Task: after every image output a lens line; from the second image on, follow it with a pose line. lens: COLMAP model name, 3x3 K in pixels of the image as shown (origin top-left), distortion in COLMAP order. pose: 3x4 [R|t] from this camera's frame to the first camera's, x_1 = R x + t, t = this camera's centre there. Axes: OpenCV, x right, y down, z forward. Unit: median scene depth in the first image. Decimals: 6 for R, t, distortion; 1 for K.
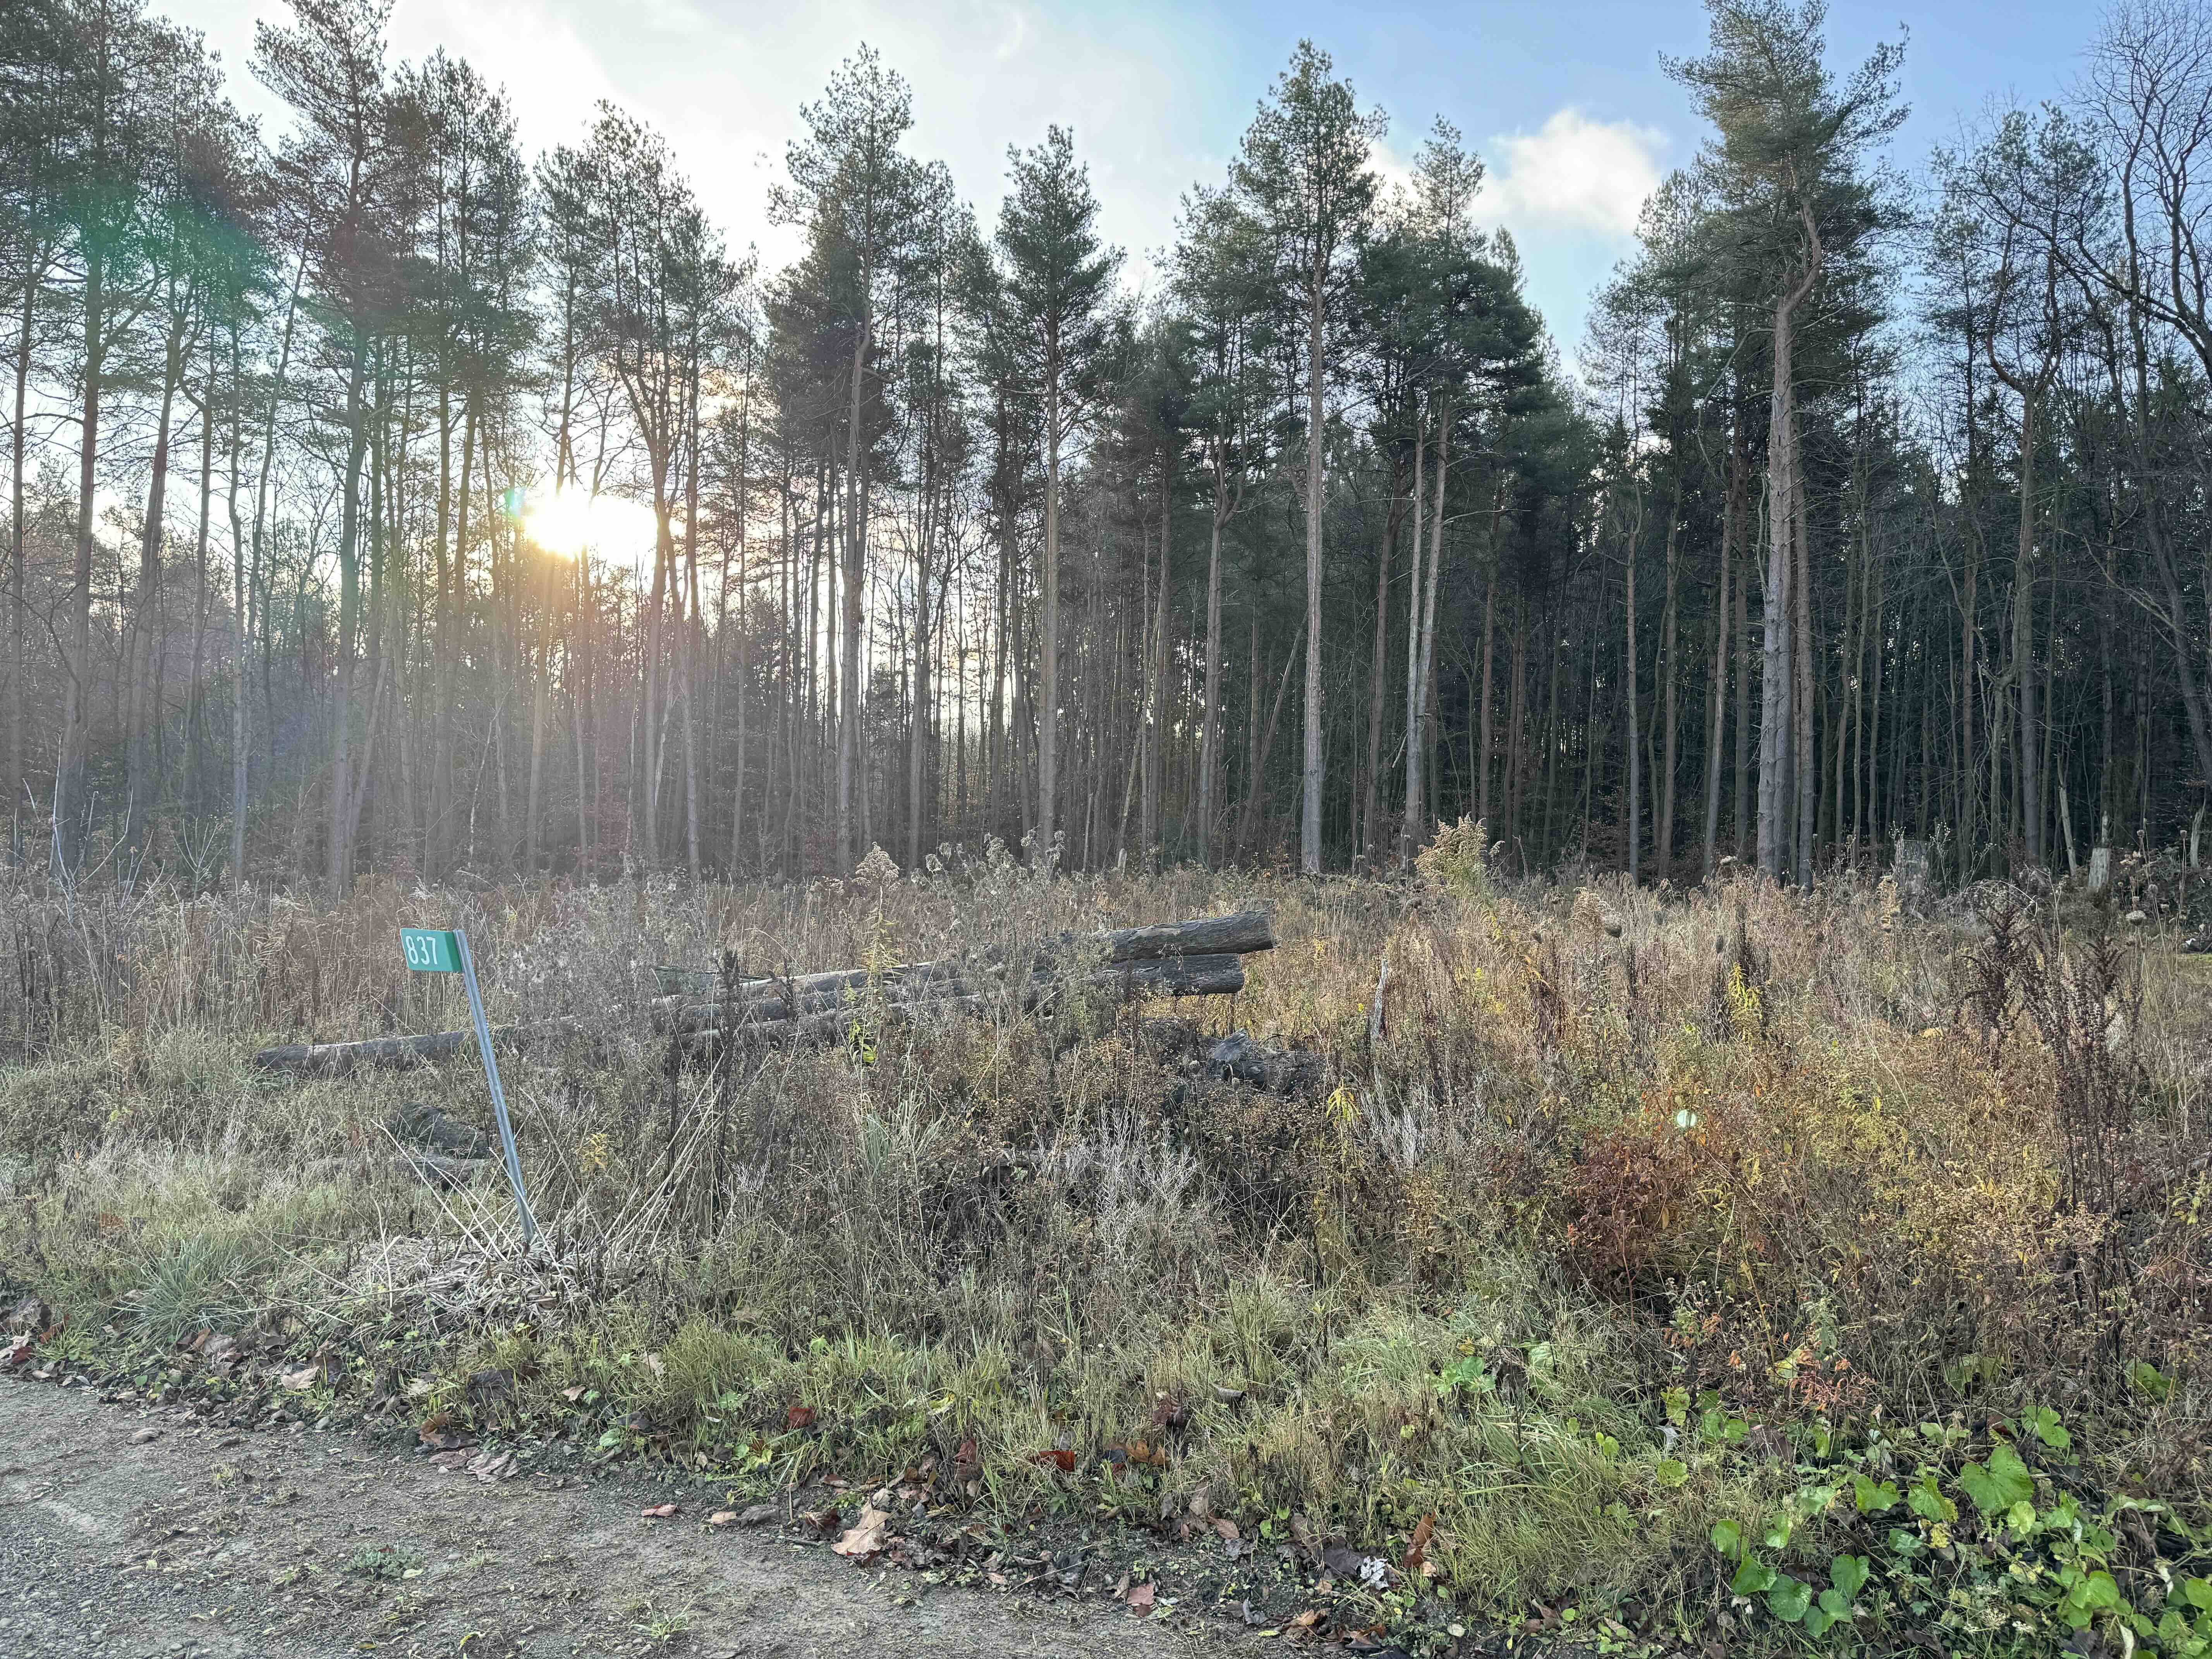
lens RADIAL K [[1616.1, 0, 1106.0], [0, 1616.1, 829.5], [0, 0, 1]] dist [-0.005201, 0.000200]
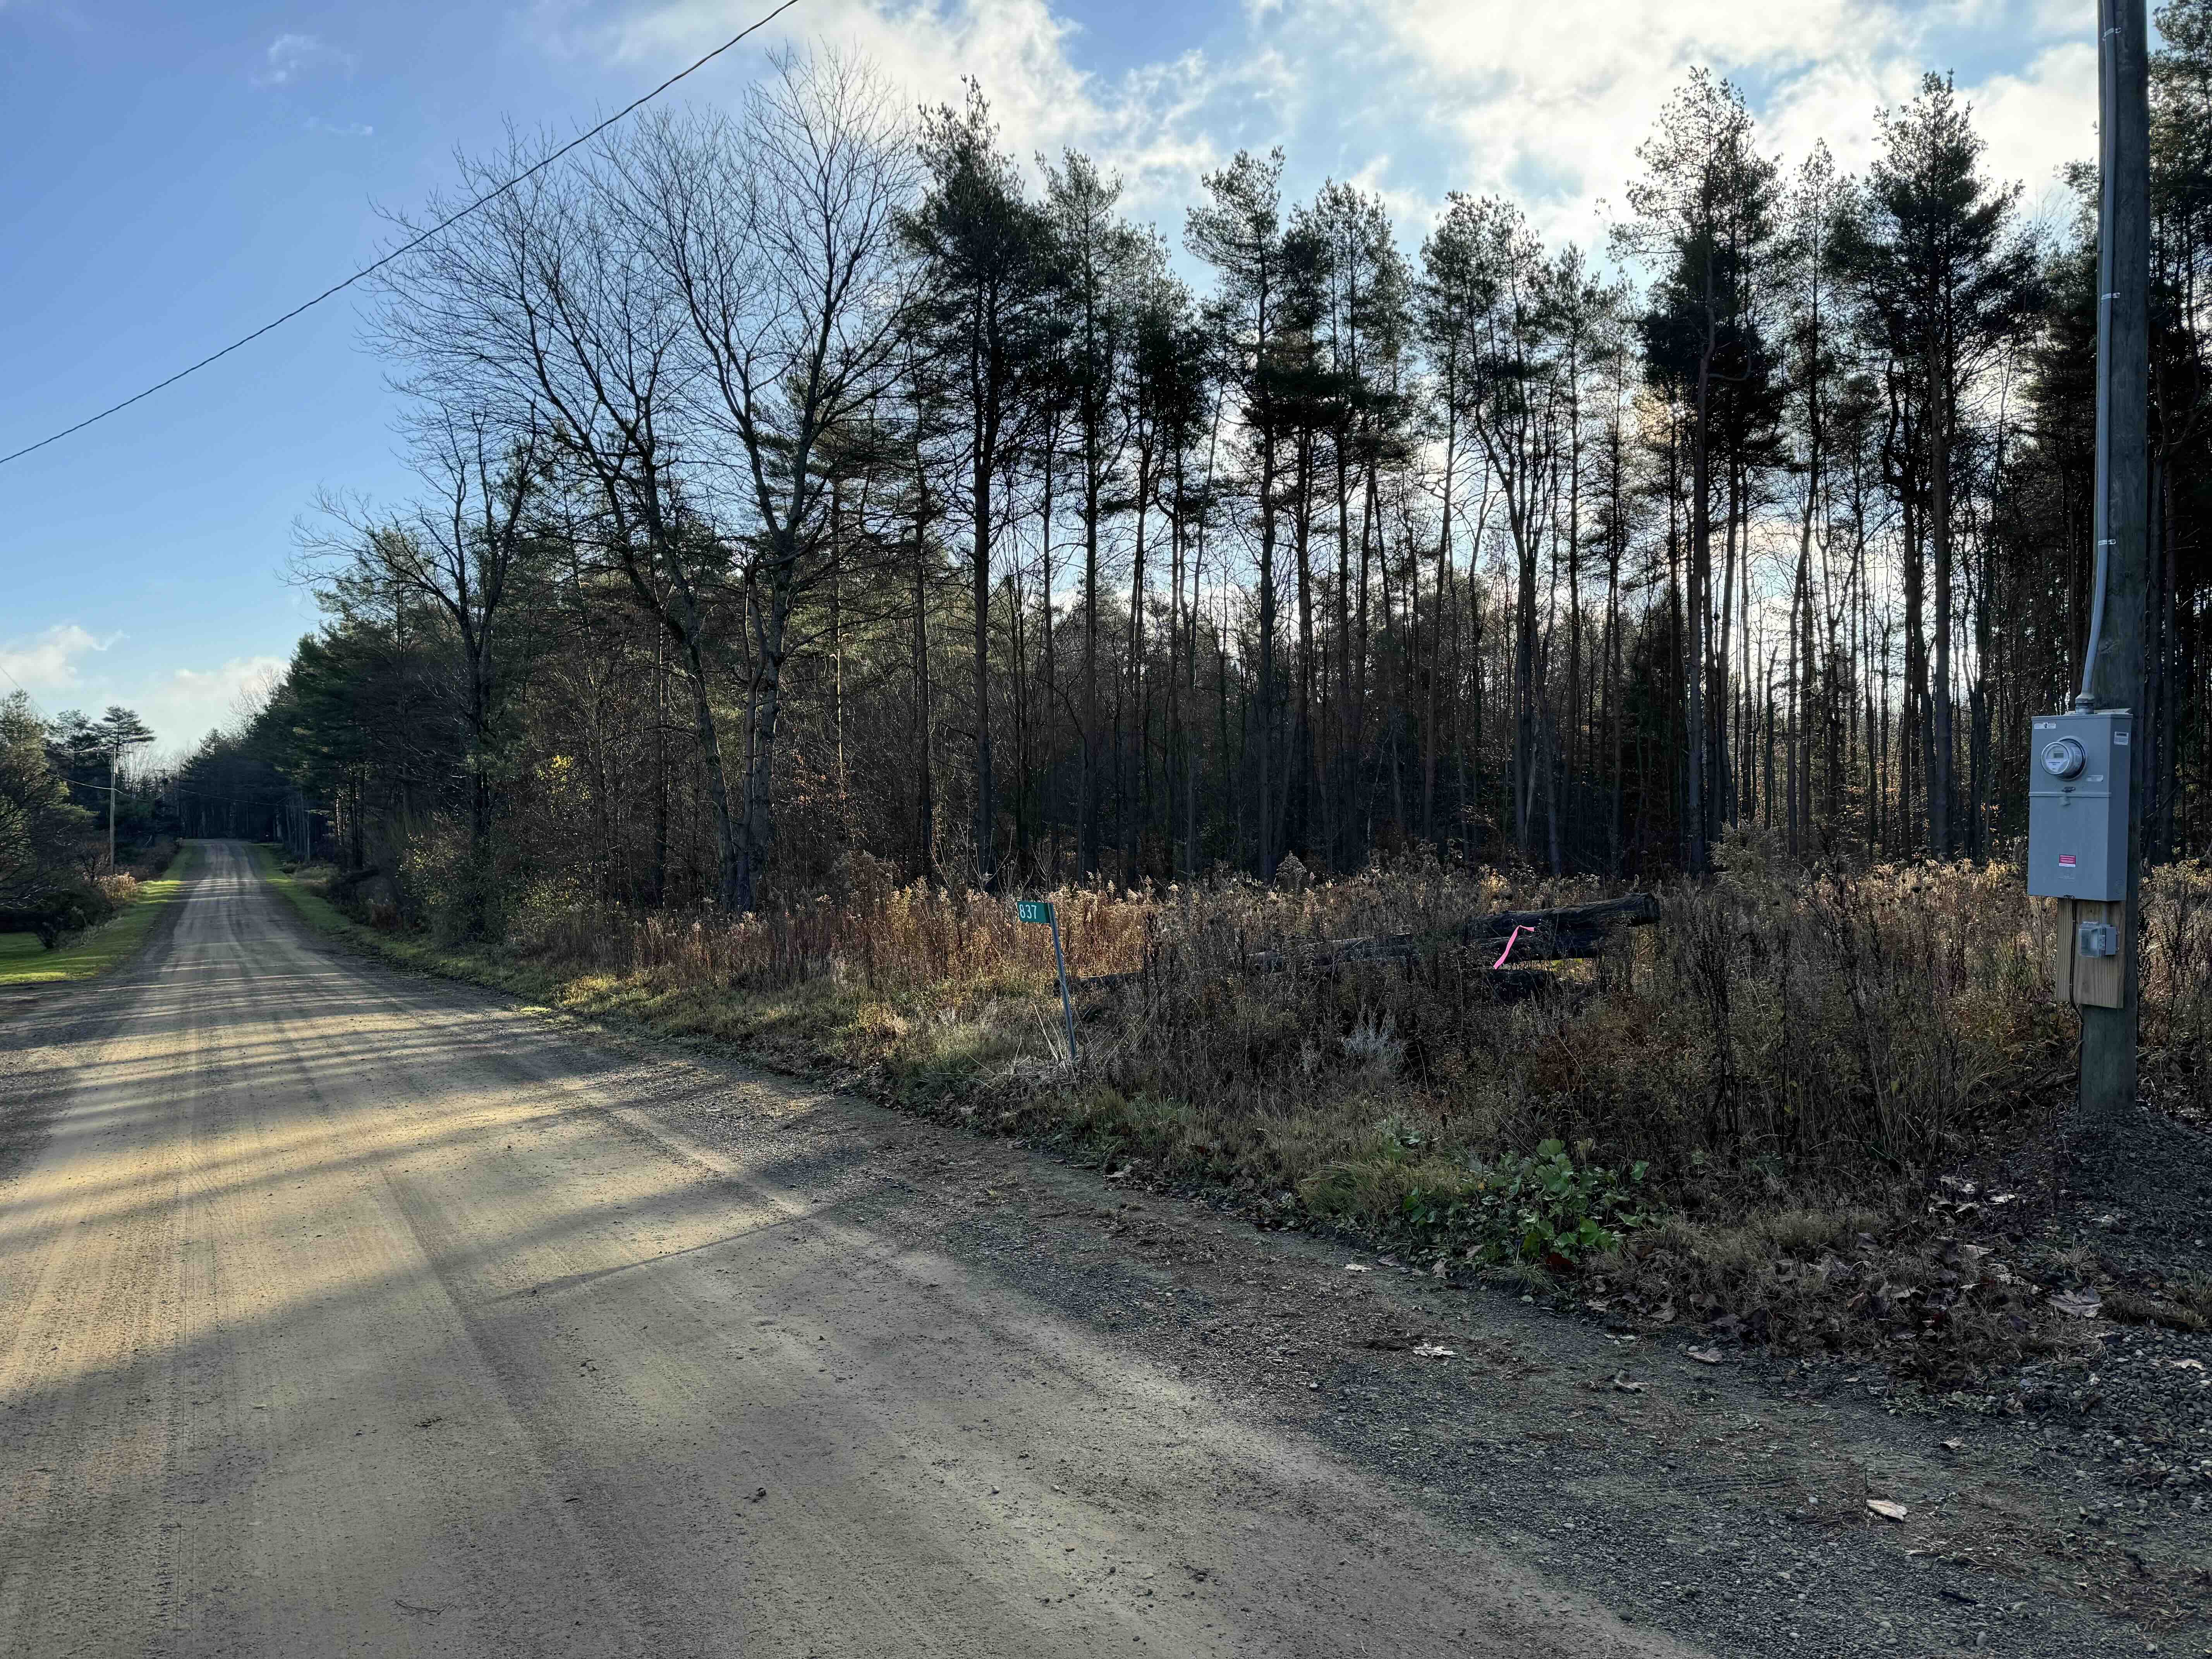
lens RADIAL K [[1616.1, 0, 1106.0], [0, 1616.1, 829.5], [0, 0, 1]] dist [-0.005201, 0.000200]
pose [[0.826960, -0.042814, -0.560628, 0.096741], [0.047089, 0.998867, -0.006822, -0.006550], [0.560285, -0.020758, 0.828040, -0.084018]]
